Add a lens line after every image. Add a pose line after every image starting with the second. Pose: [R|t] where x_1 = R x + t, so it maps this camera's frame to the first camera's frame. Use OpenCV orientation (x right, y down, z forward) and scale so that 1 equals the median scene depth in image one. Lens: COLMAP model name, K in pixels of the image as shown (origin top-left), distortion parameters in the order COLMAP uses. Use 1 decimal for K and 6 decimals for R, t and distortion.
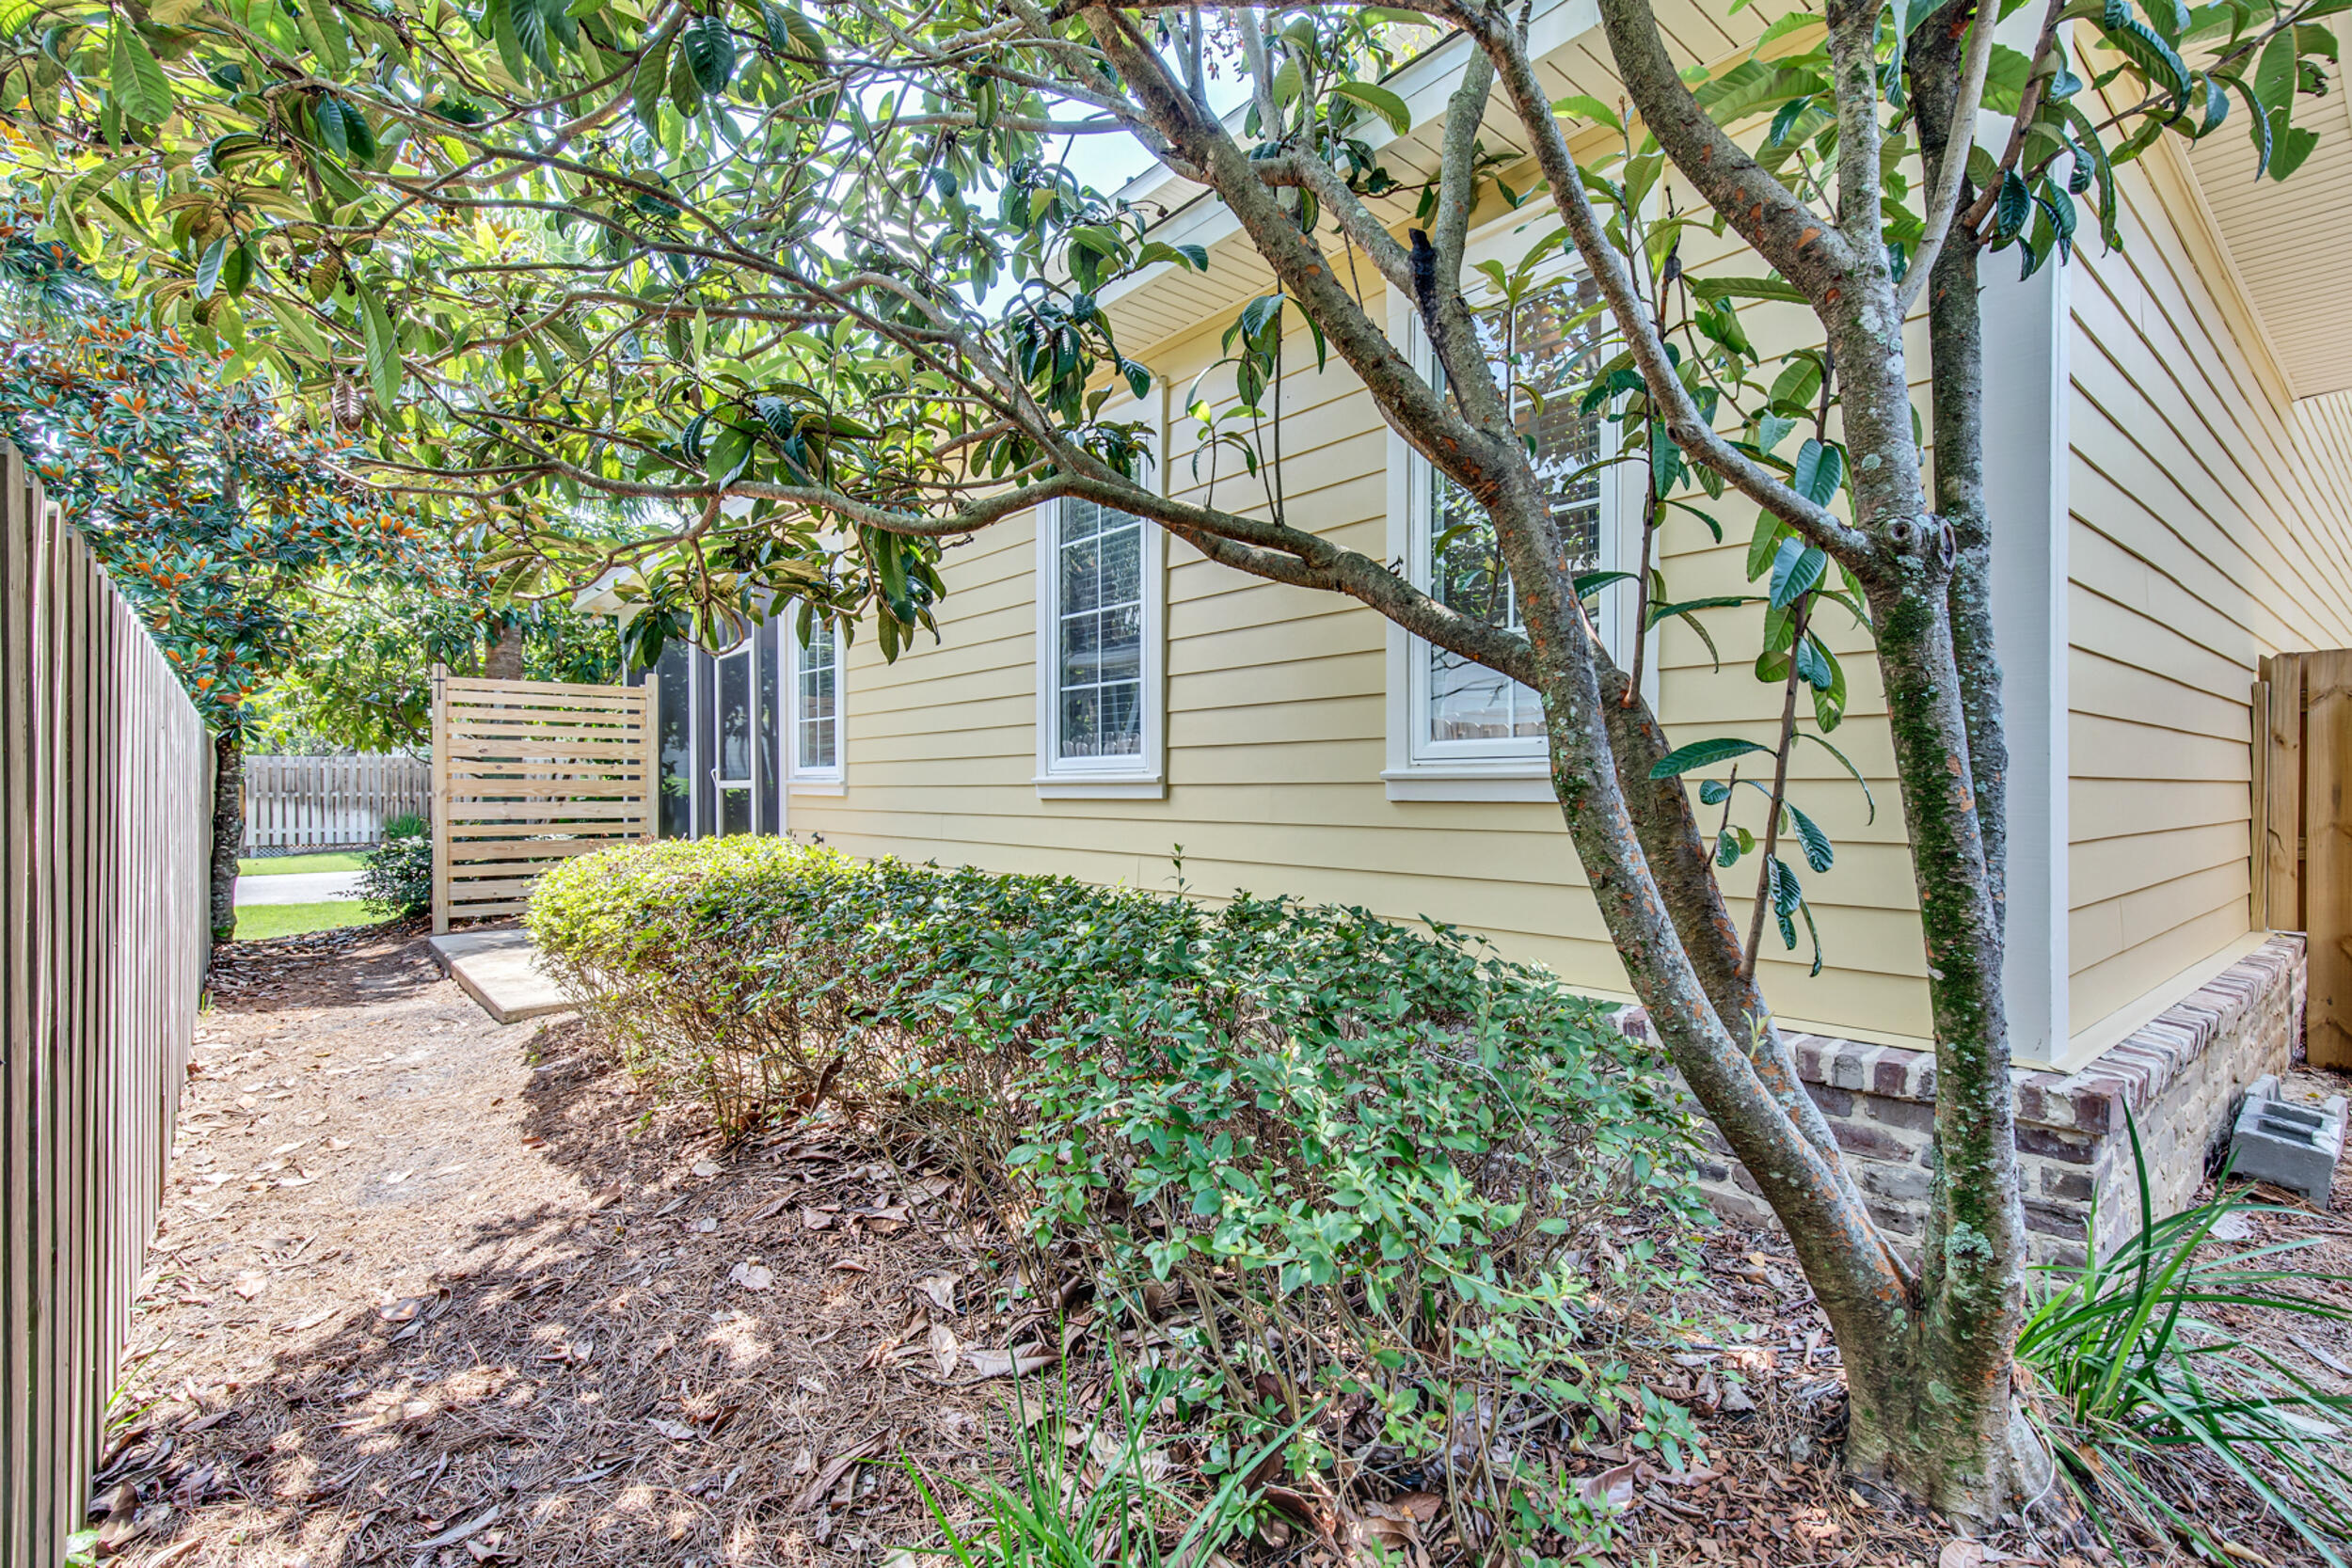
lens RADIAL K [[1100.0, 0, 1181.6], [0, 1100.0, 797.9], [0, 0, 1]] dist [0.001261, 0.000066]
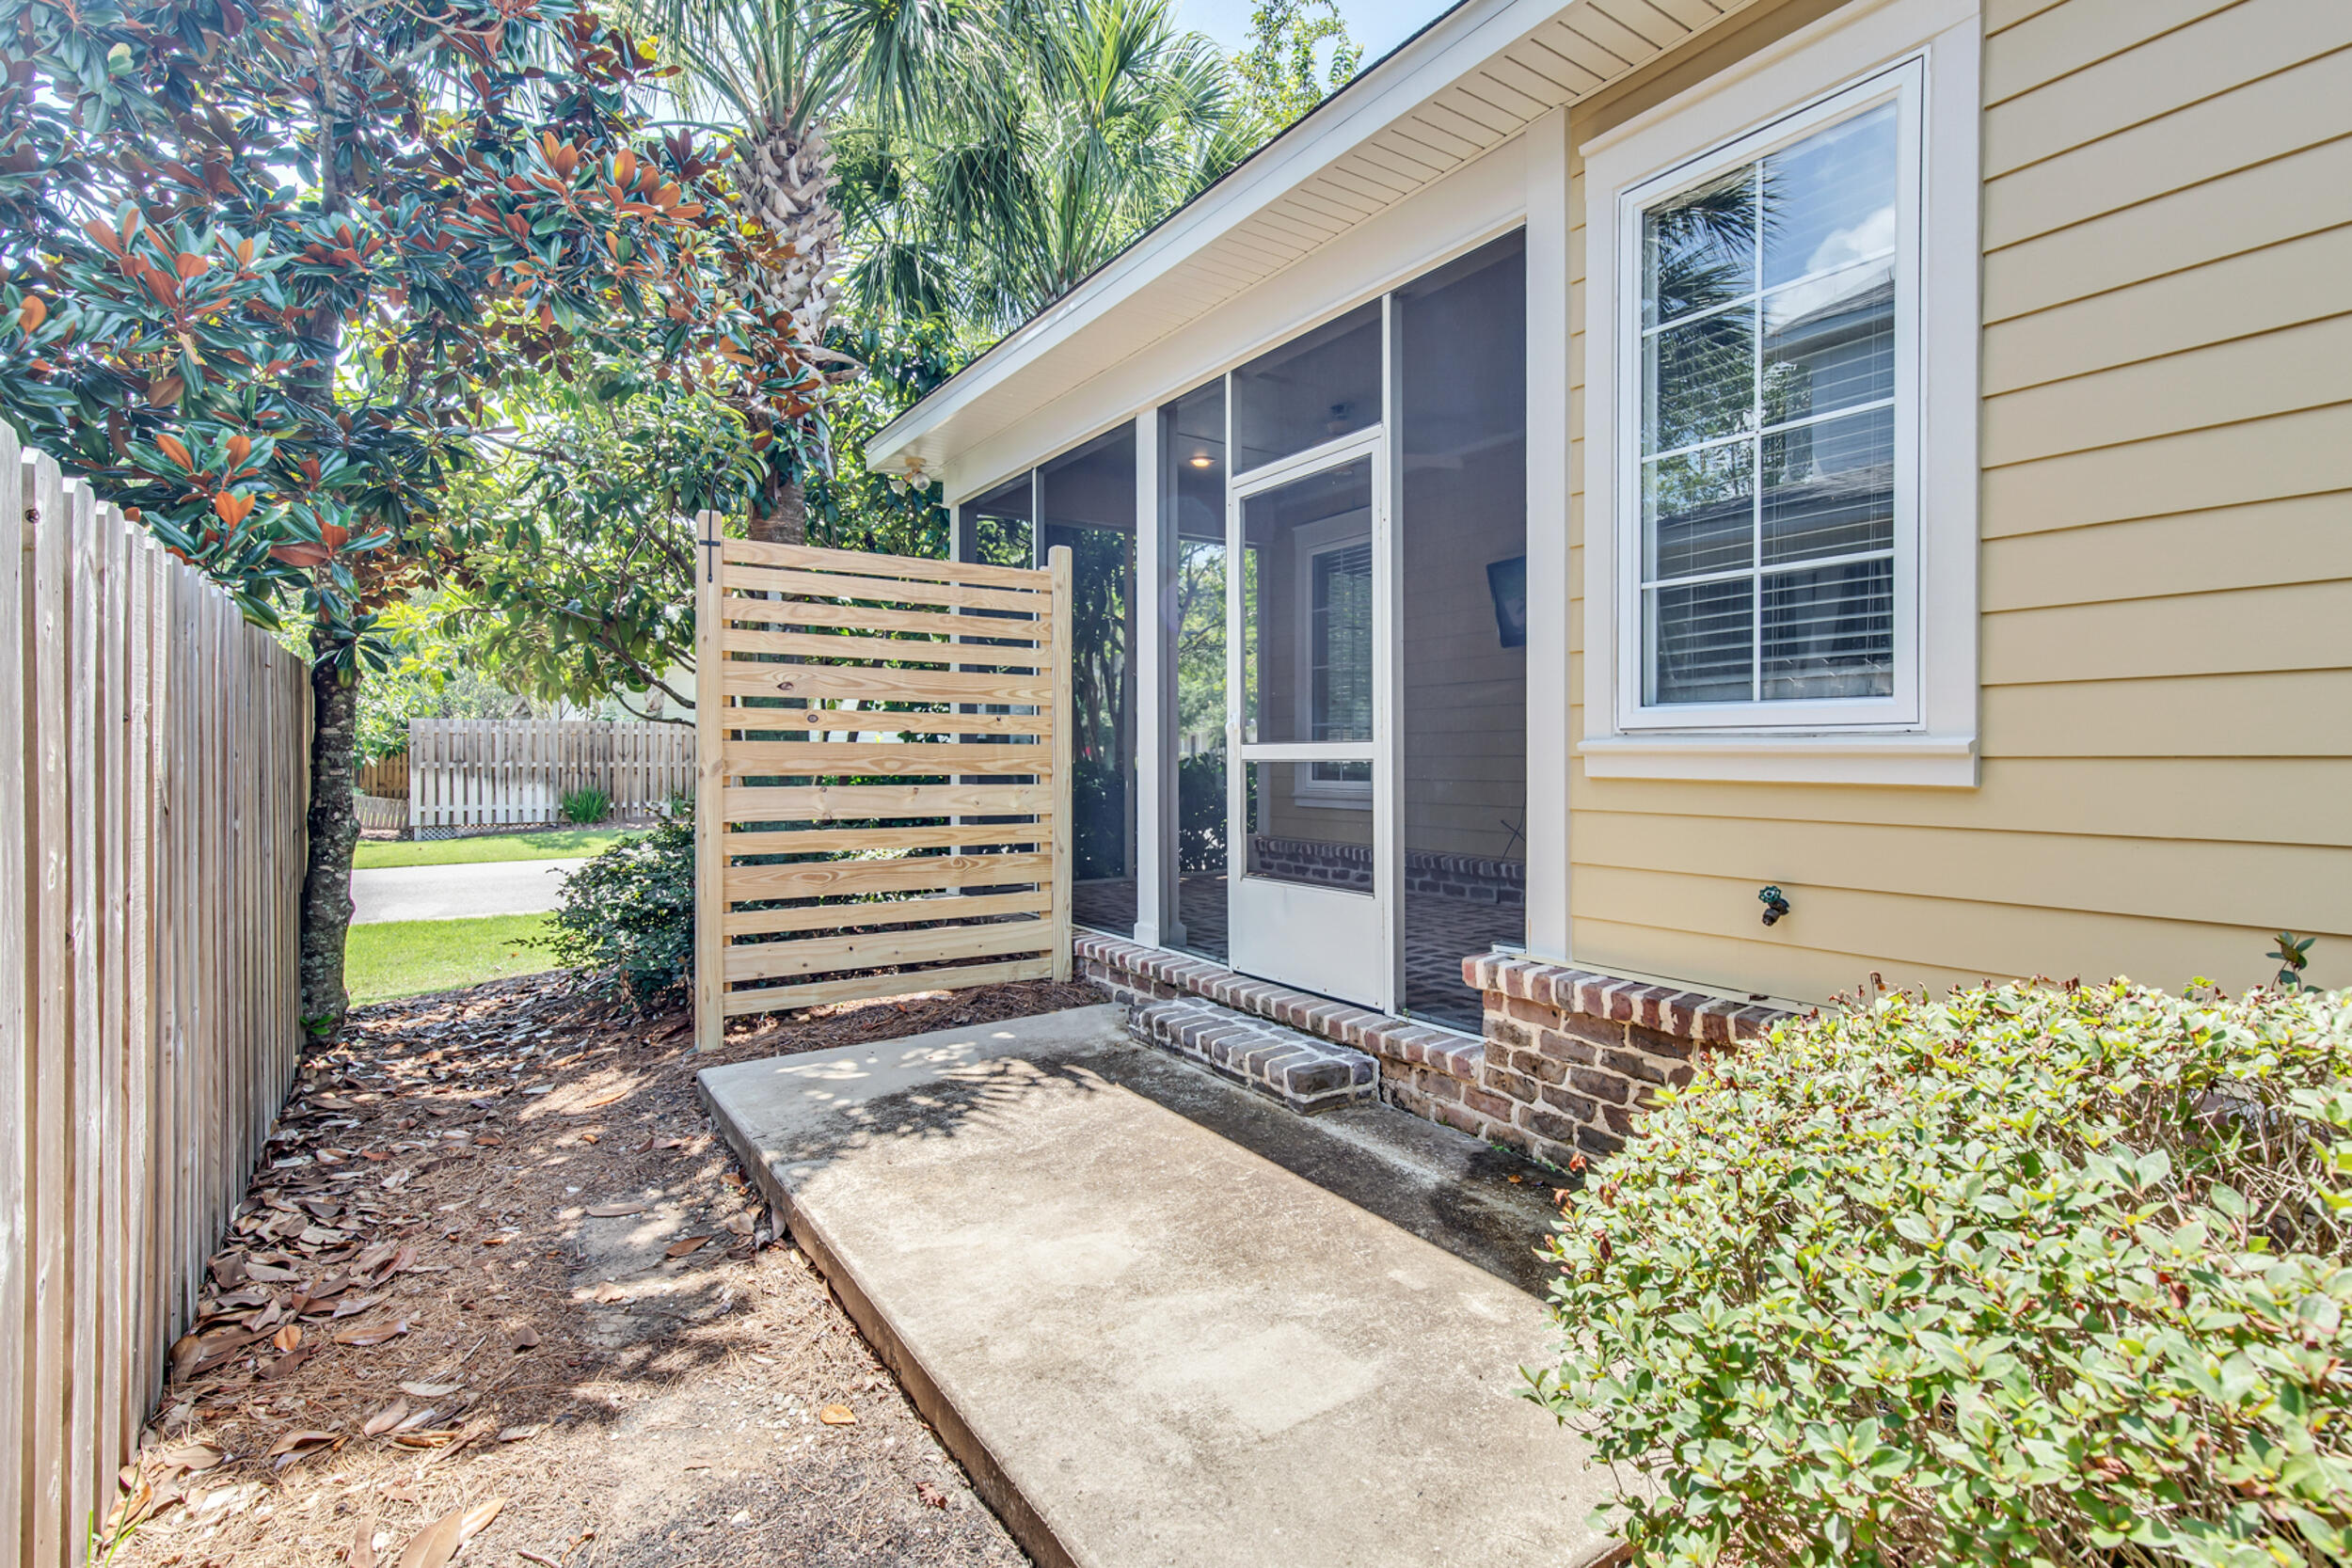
lens RADIAL K [[1119.1, 0, 1176.0], [0, 1119.1, 784.0], [0, 0, 1]] dist [0.000892, 0.000328]
pose [[0.993338, 0.006029, -0.115076, -0.375932], [-0.004541, 0.999903, 0.013193, -0.005325], [0.115145, -0.012583, 0.993269, 0.481226]]
